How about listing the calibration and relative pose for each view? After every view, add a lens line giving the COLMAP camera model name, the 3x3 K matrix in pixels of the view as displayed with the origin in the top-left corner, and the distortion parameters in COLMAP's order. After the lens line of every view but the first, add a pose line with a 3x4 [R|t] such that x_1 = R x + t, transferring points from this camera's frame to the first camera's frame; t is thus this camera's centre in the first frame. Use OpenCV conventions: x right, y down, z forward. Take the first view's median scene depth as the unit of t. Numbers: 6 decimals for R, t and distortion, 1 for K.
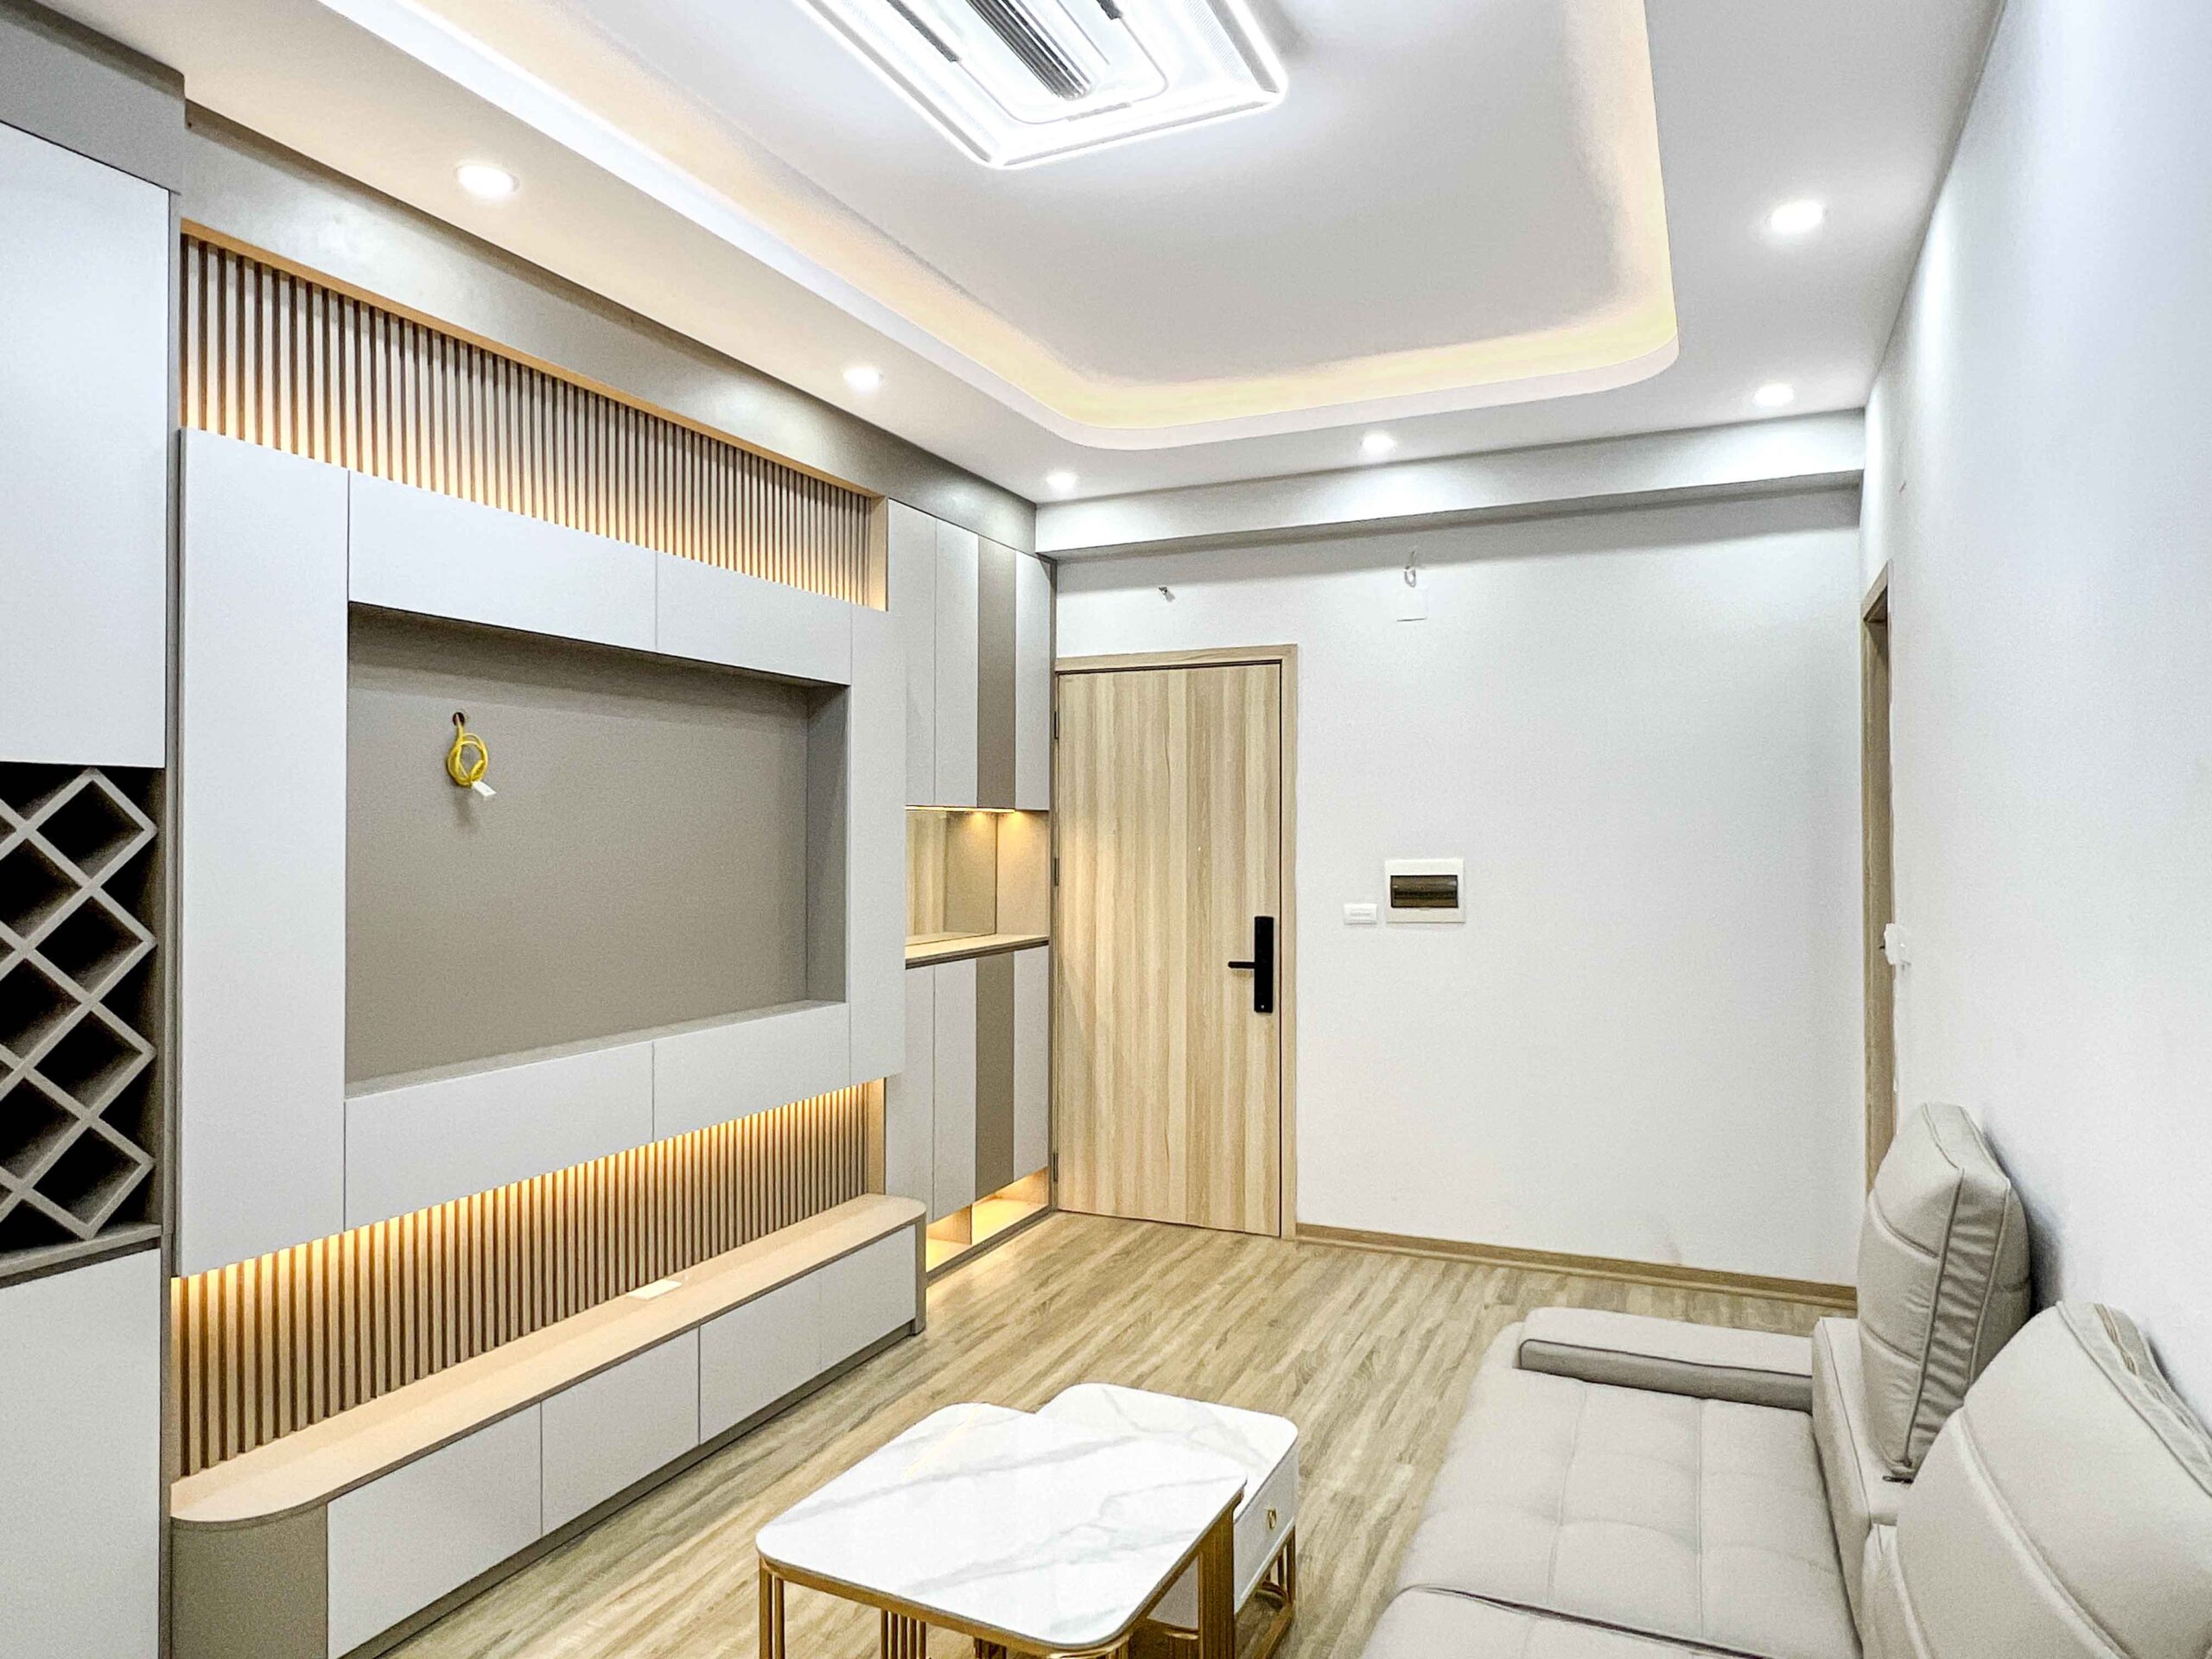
lens RADIAL K [[1361.0, 0, 1097.3], [0, 1361.0, 821.3], [0, 0, 1]] dist [-0.006503, -0.001913]
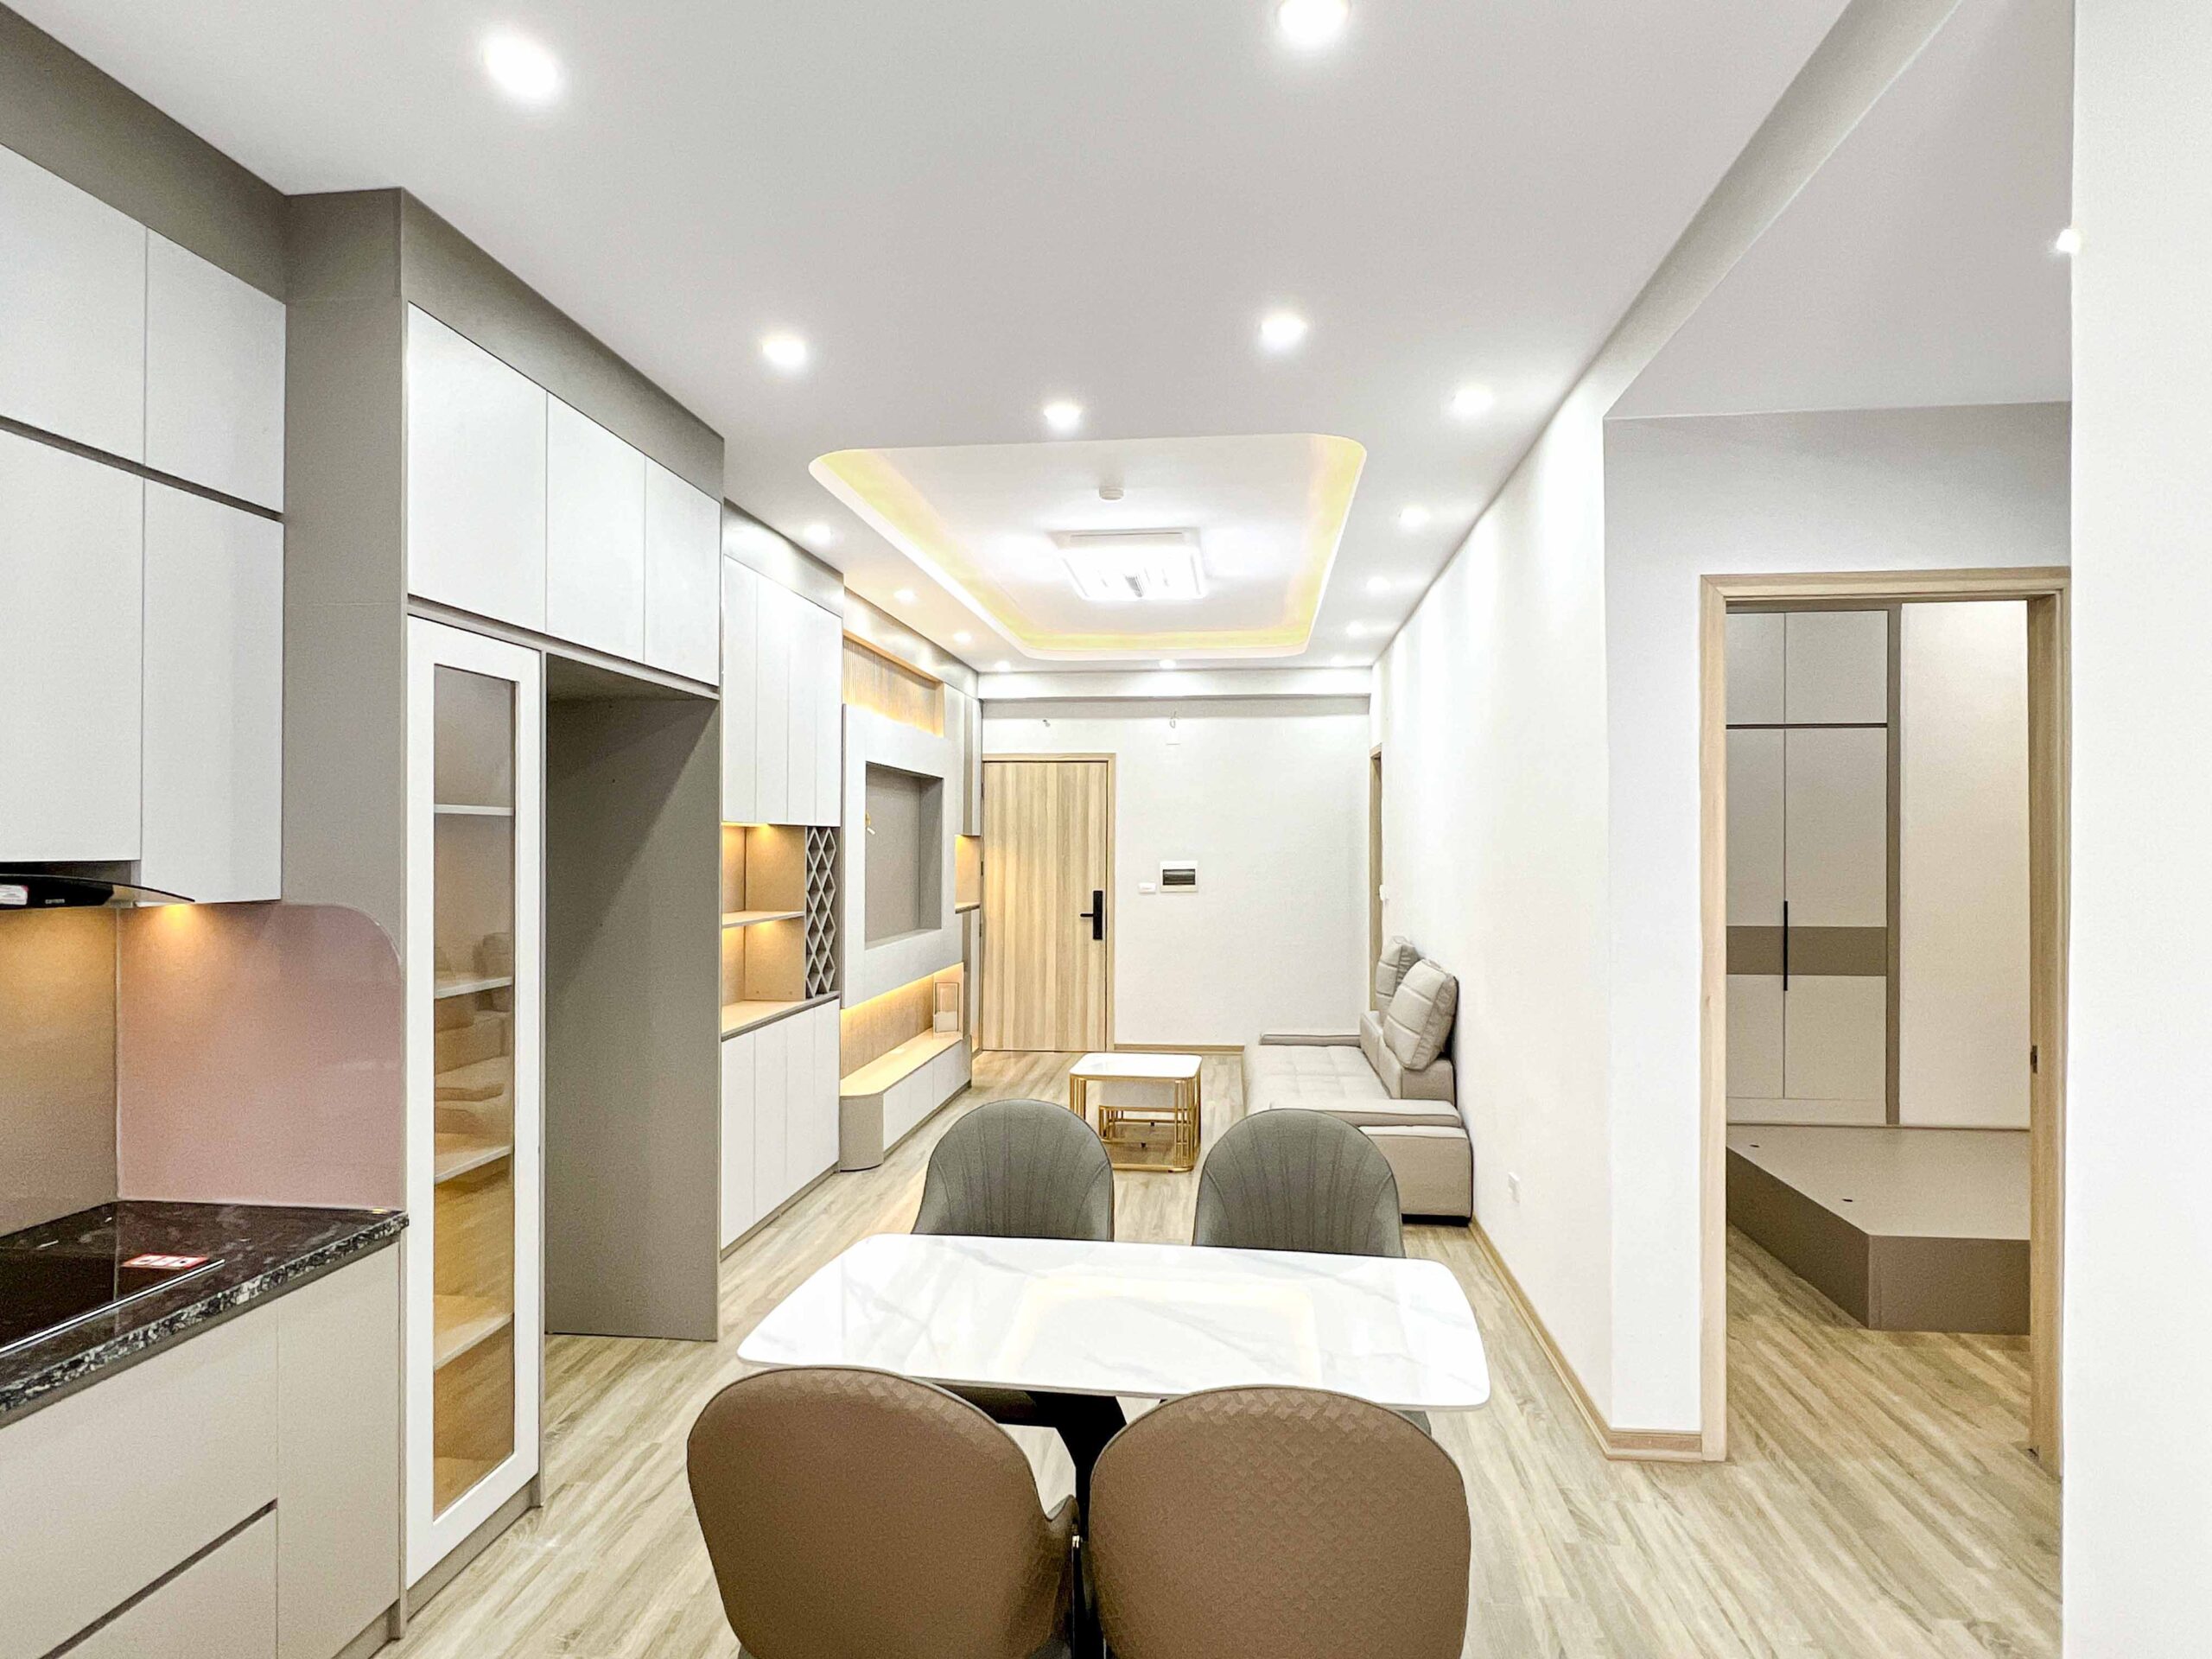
lens RADIAL K [[1246.4, 0, 1102.9], [0, 1246.4, 846.9], [0, 0, 1]] dist [-0.000480, -0.001722]
pose [[0.949694, 0.002620, 0.313169, -0.440051], [-0.006283, 0.999923, 0.010689, -0.012603], [-0.313117, -0.012119, 0.949637, -0.720848]]
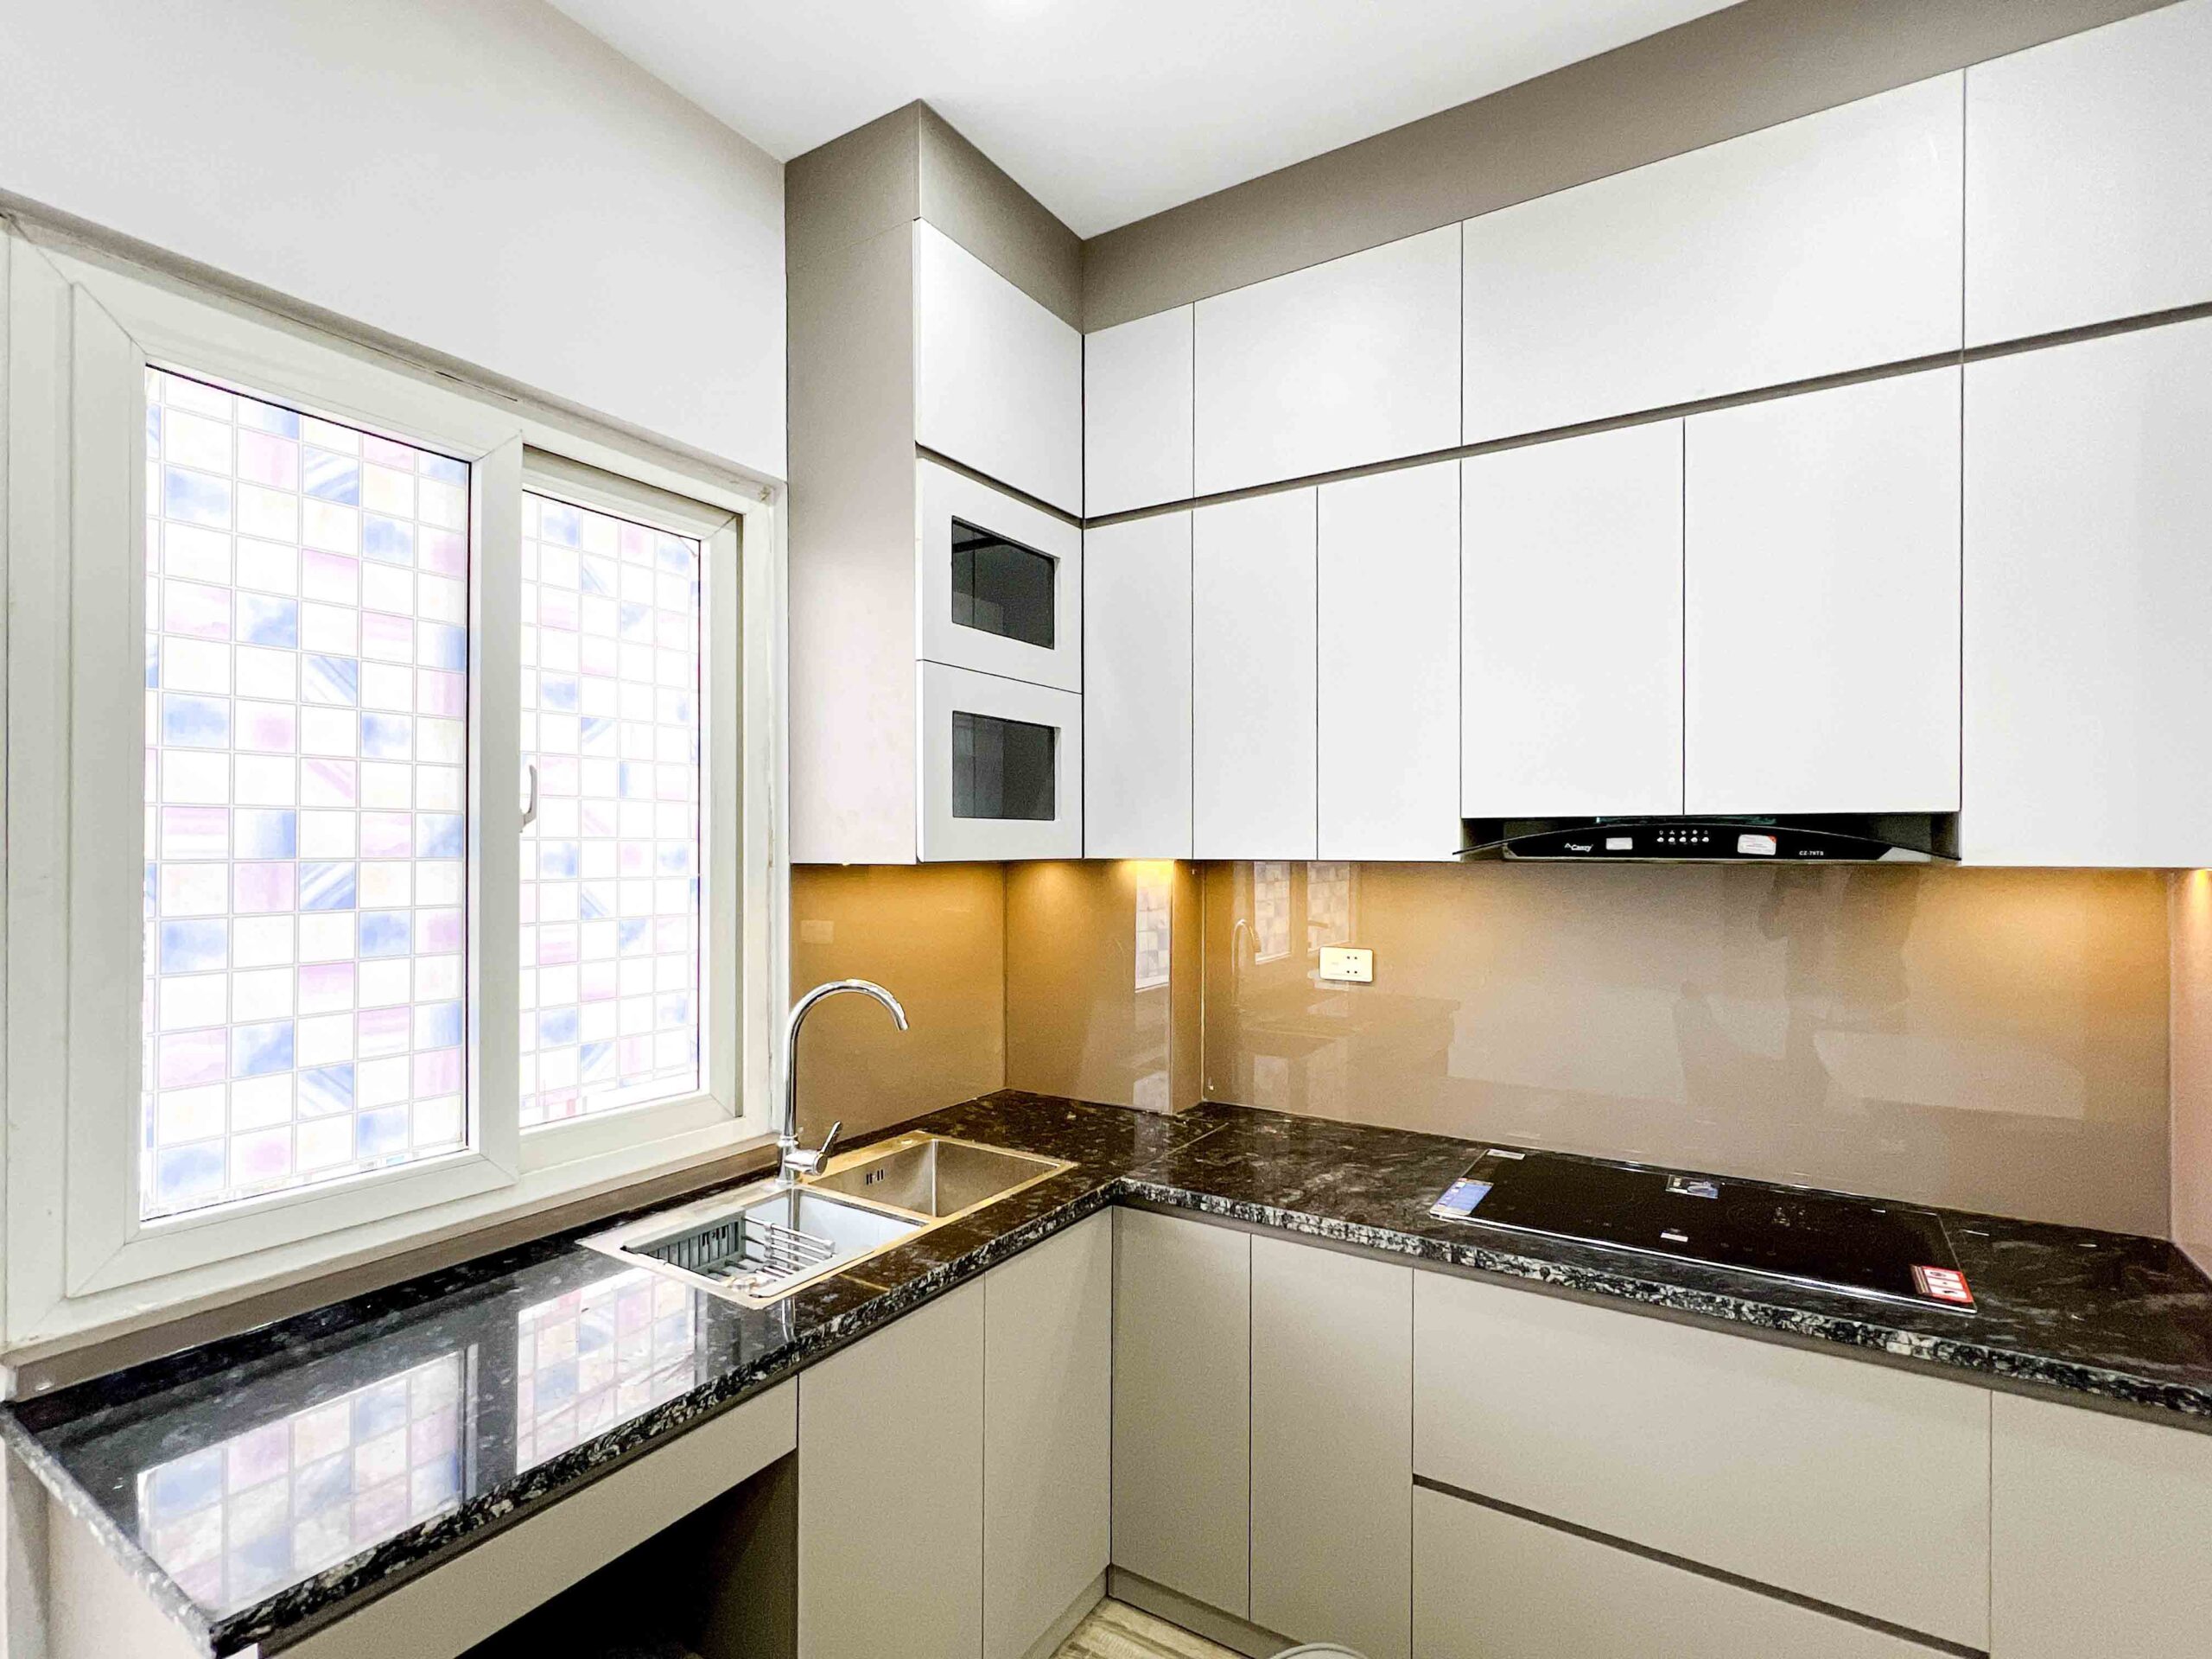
lens RADIAL K [[1061.2, 0, 1109.4], [0, 1061.2, 848.1], [0, 0, 1]] dist [-0.004612, 0.001253]
pose [[-0.129717, 0.004717, -0.991540, -0.280805], [0.010623, 0.999938, 0.003367, 0.005395], [0.991494, -0.010096, -0.129759, -0.425670]]
